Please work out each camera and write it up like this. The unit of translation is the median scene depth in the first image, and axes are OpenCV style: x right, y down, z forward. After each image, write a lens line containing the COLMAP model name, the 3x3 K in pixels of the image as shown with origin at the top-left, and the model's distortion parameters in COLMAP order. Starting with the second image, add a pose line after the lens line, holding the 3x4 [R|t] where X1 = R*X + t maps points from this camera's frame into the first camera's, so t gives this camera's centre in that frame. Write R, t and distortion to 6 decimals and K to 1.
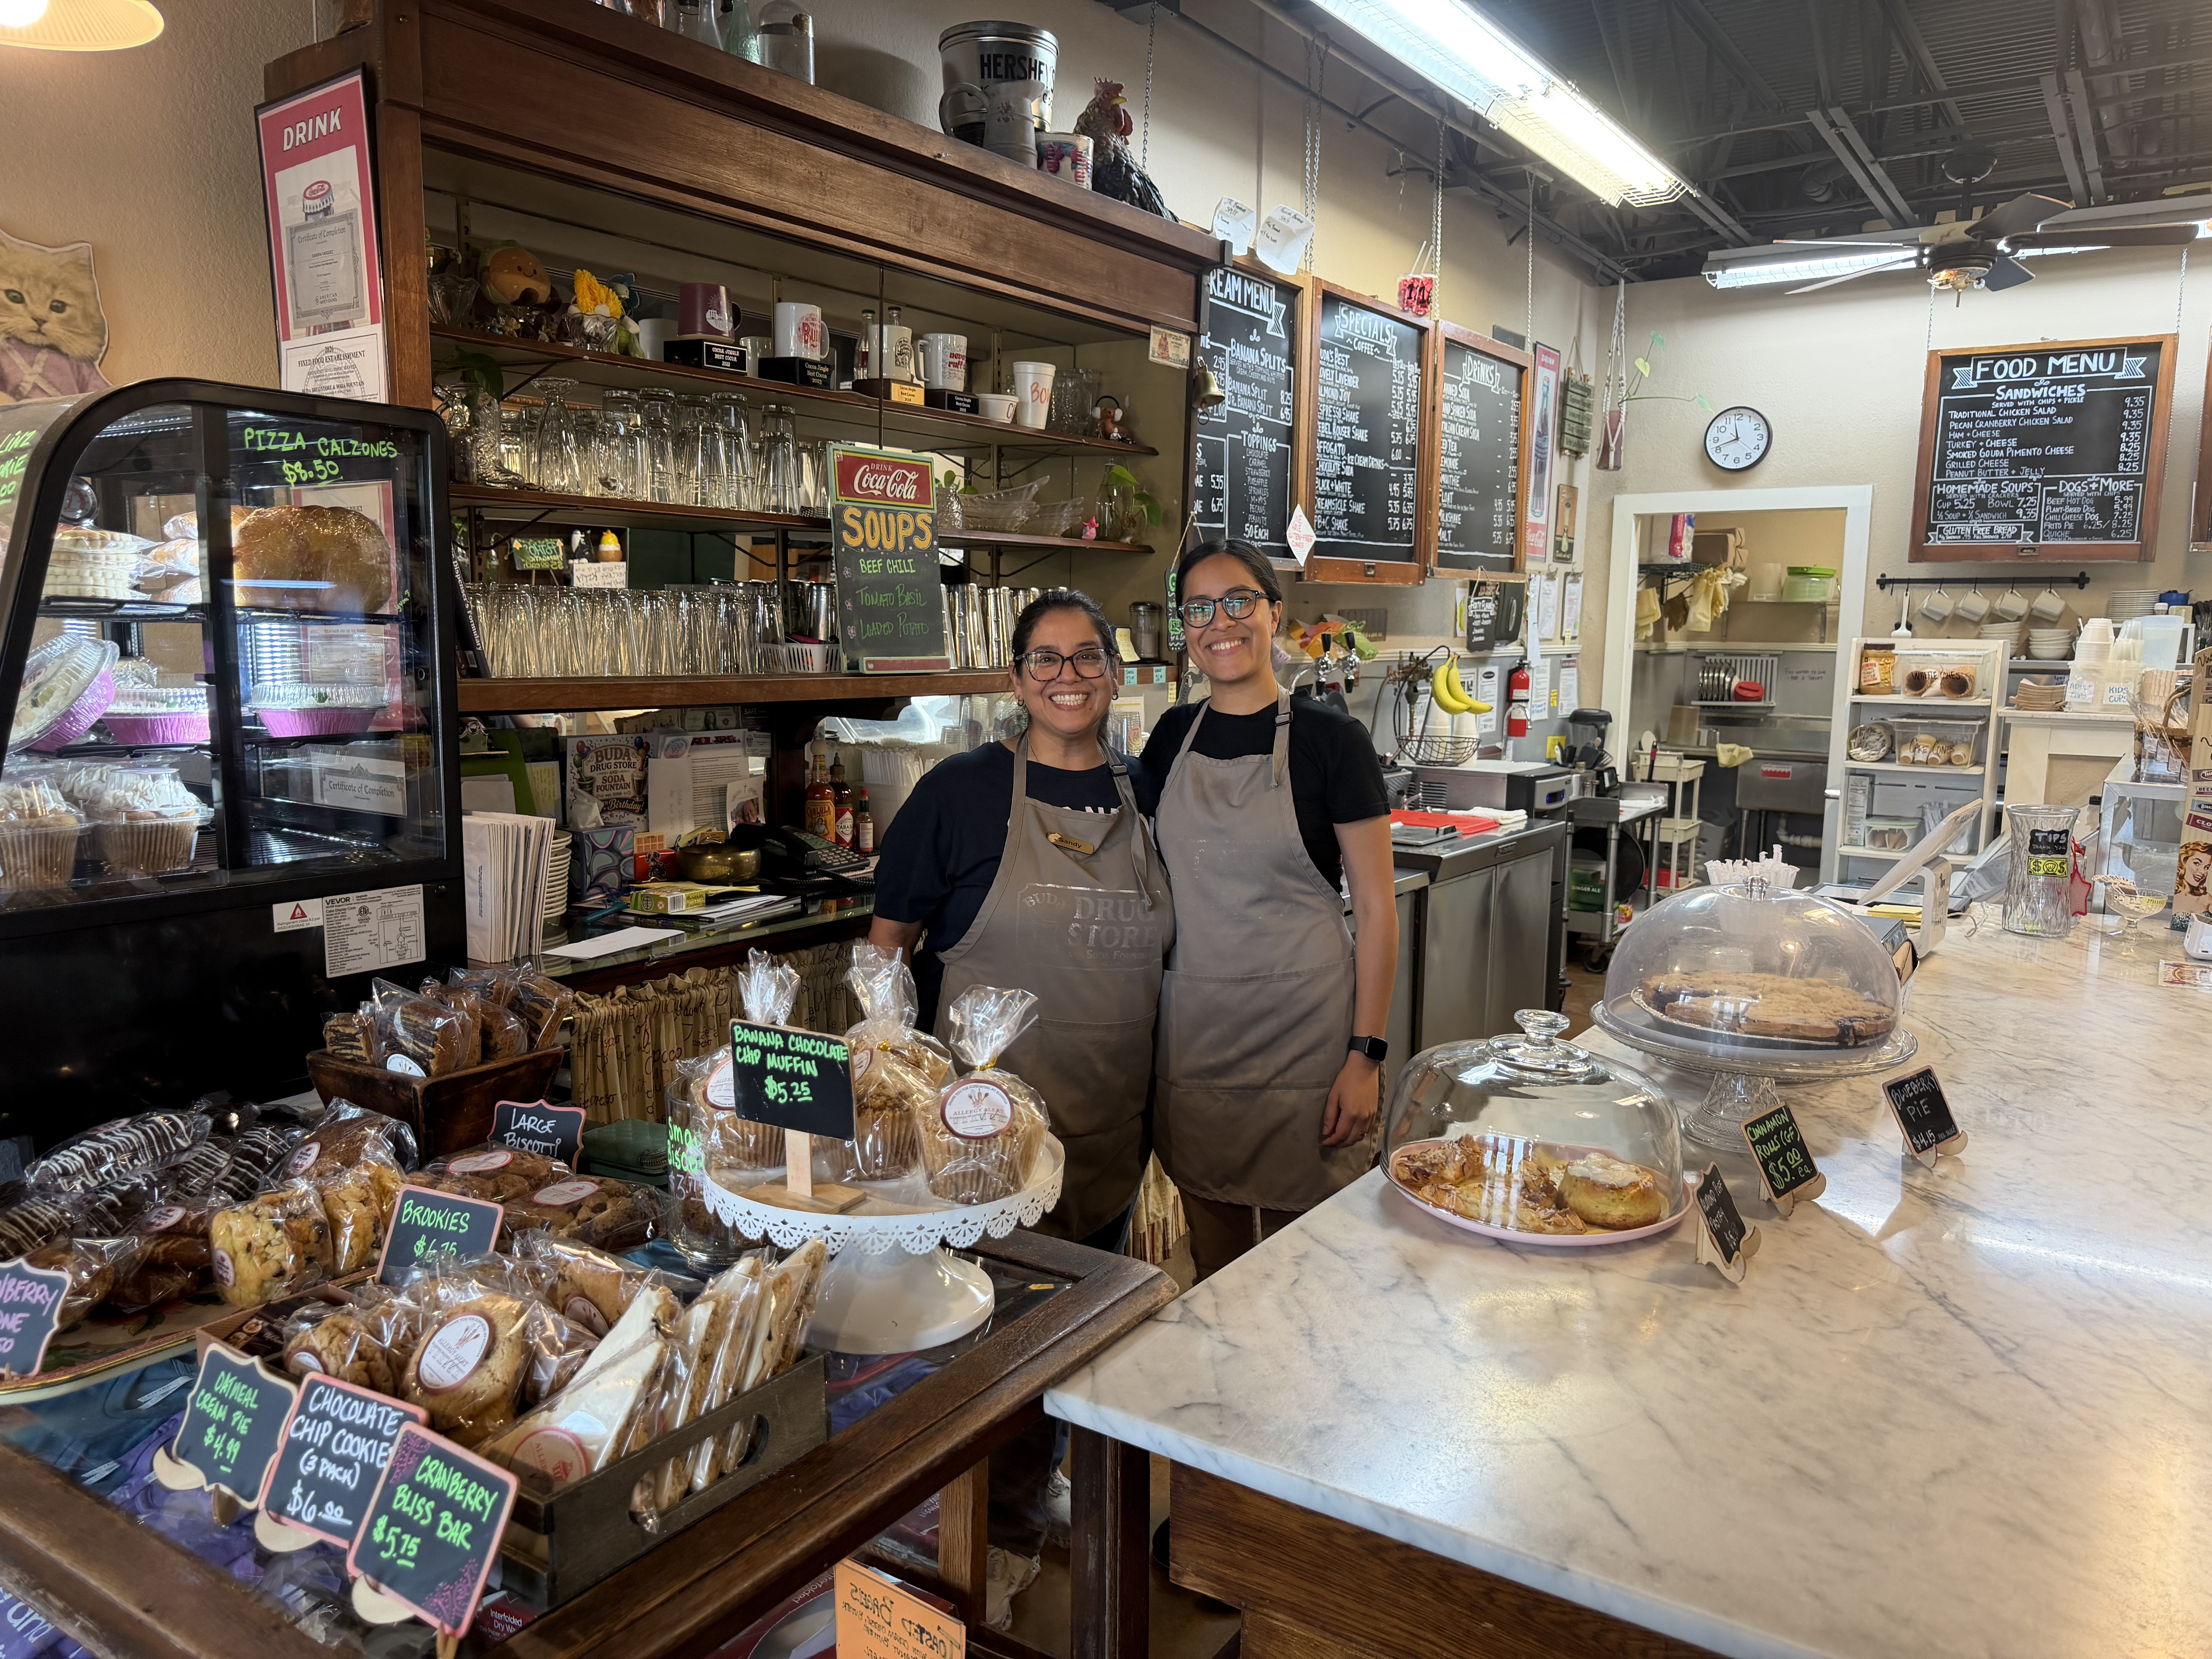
lens RADIAL K [[1516.8, 0, 1106.0], [0, 1516.8, 829.5], [0, 0, 1]] dist [0.058920, -0.078741]
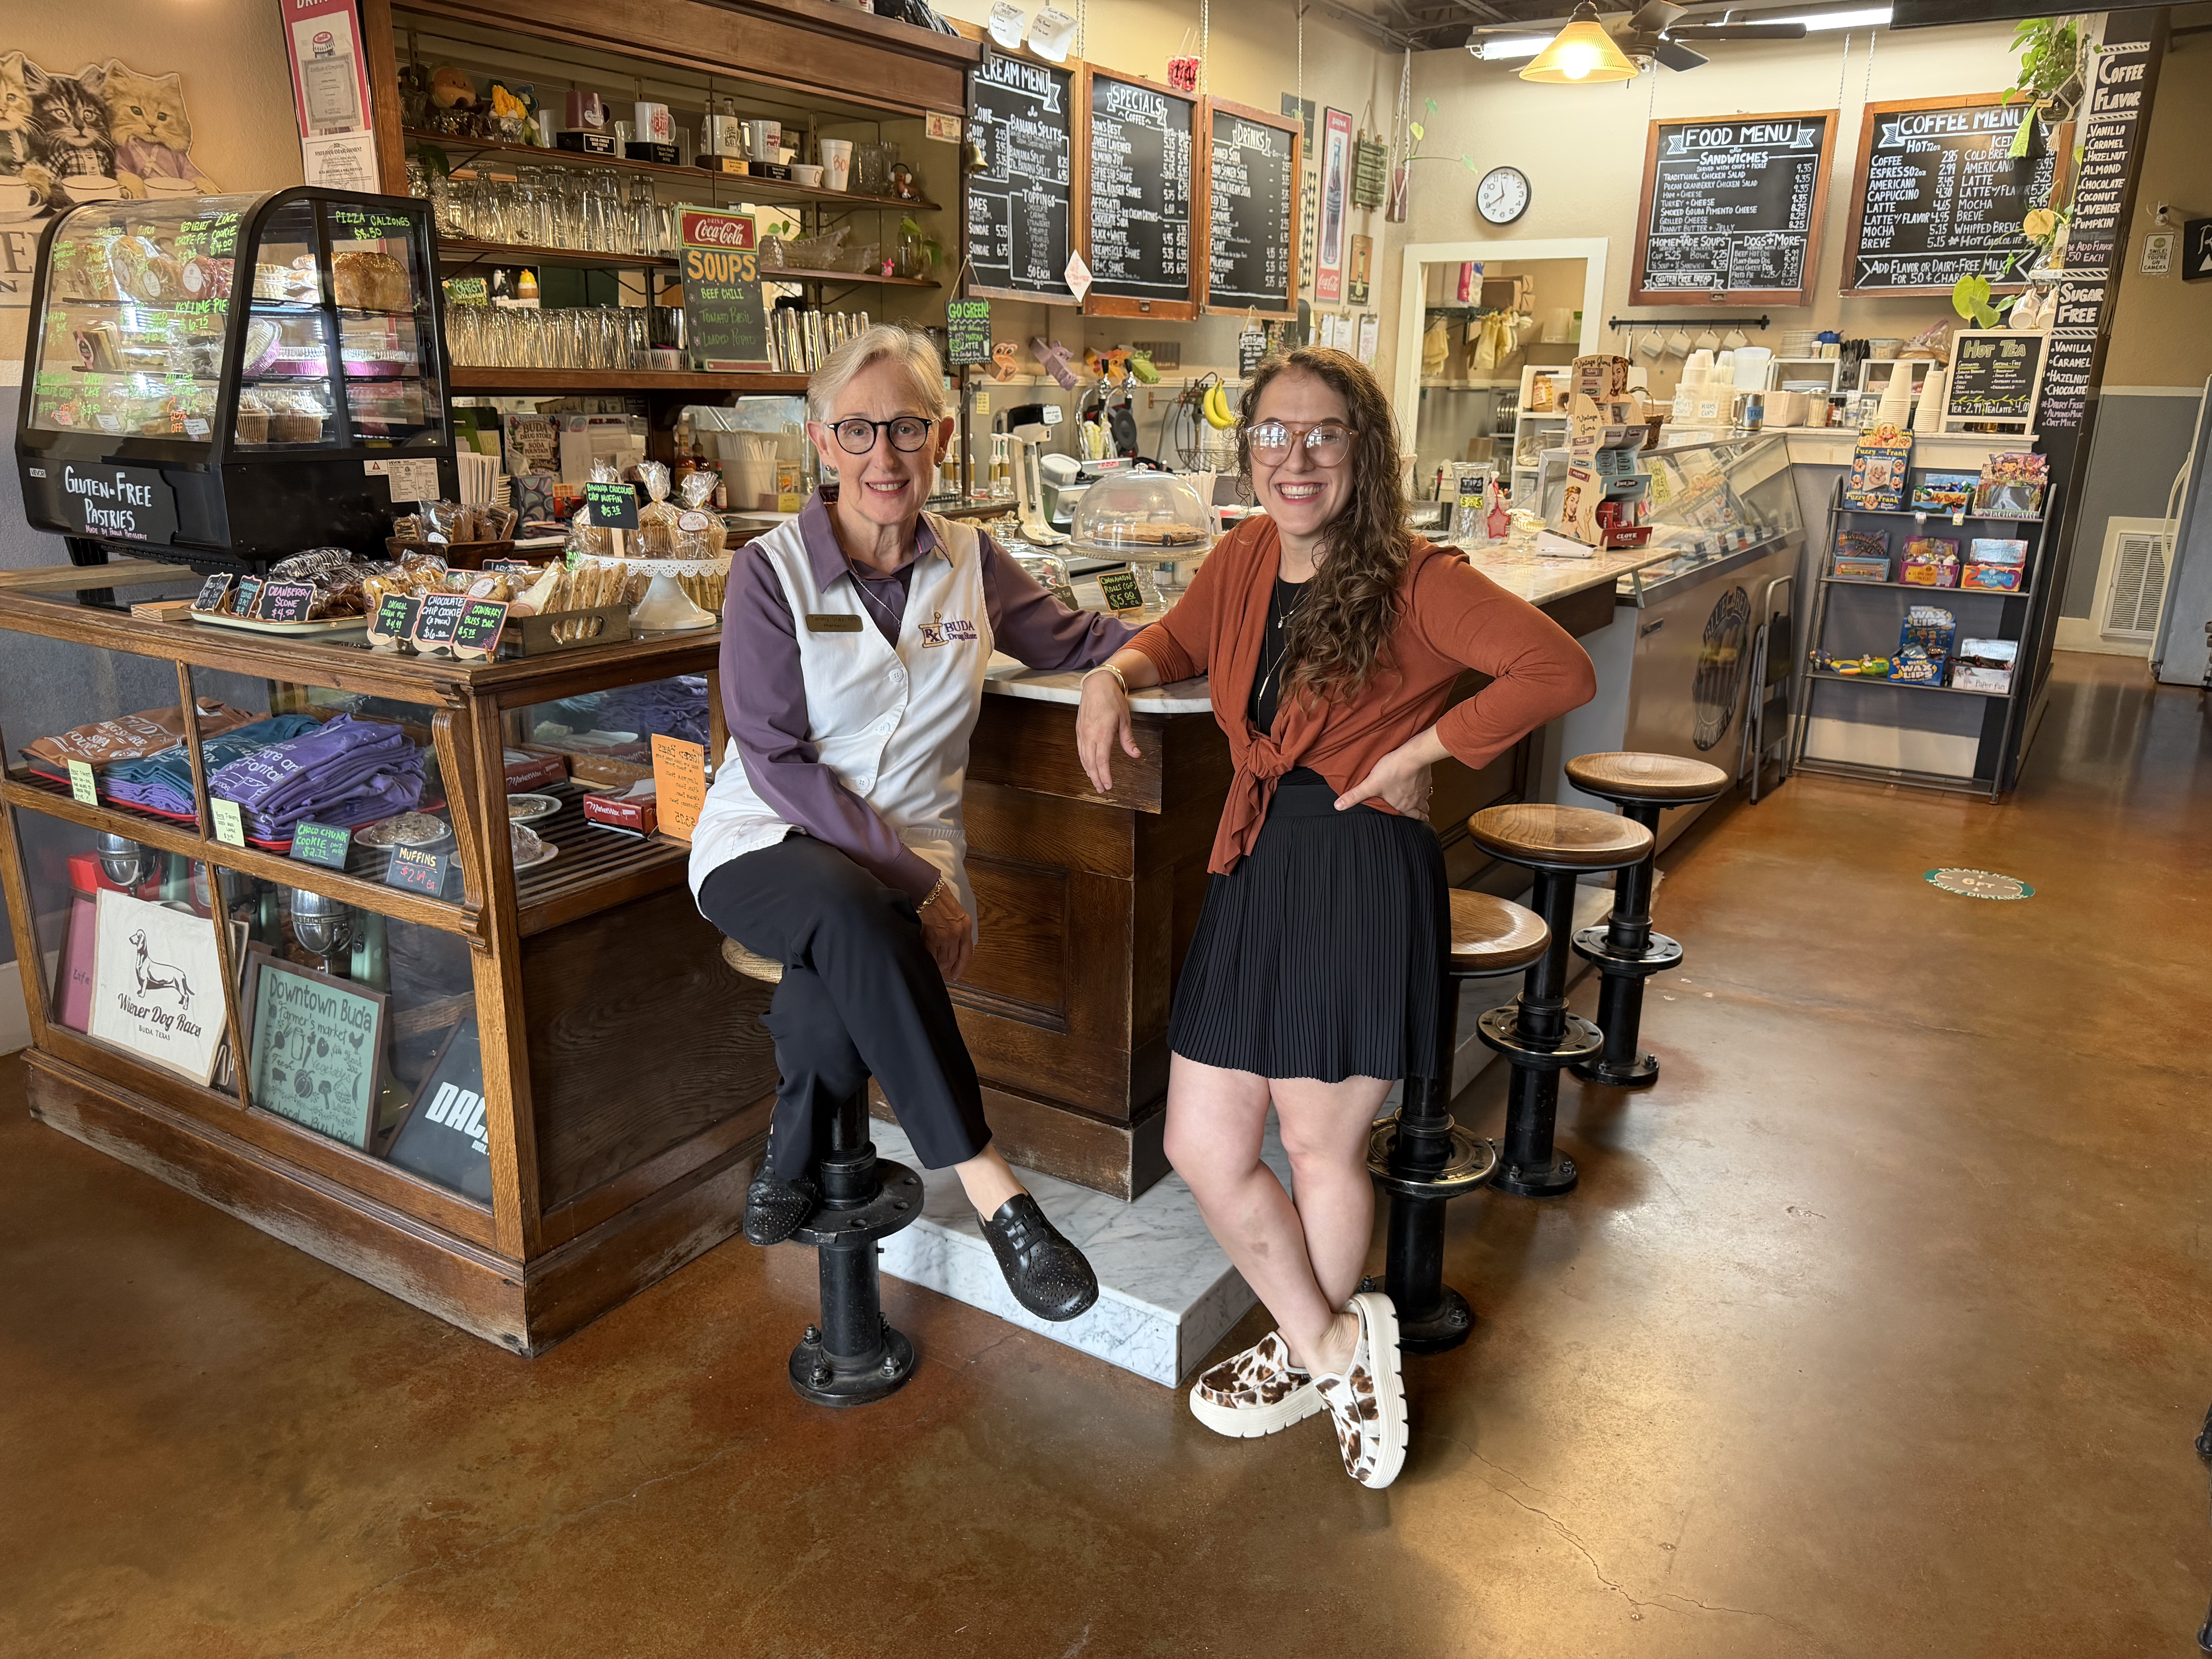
lens RADIAL K [[1550.0, 0, 1106.0], [0, 1550.0, 829.5], [0, 0, 1]] dist [-0.002525, -0.002390]
pose [[0.999558, -0.004608, 0.029360, 0.118380], [0.000210, 0.988979, 0.148053, 0.074590], [-0.029719, -0.147981, 0.988544, -0.359379]]
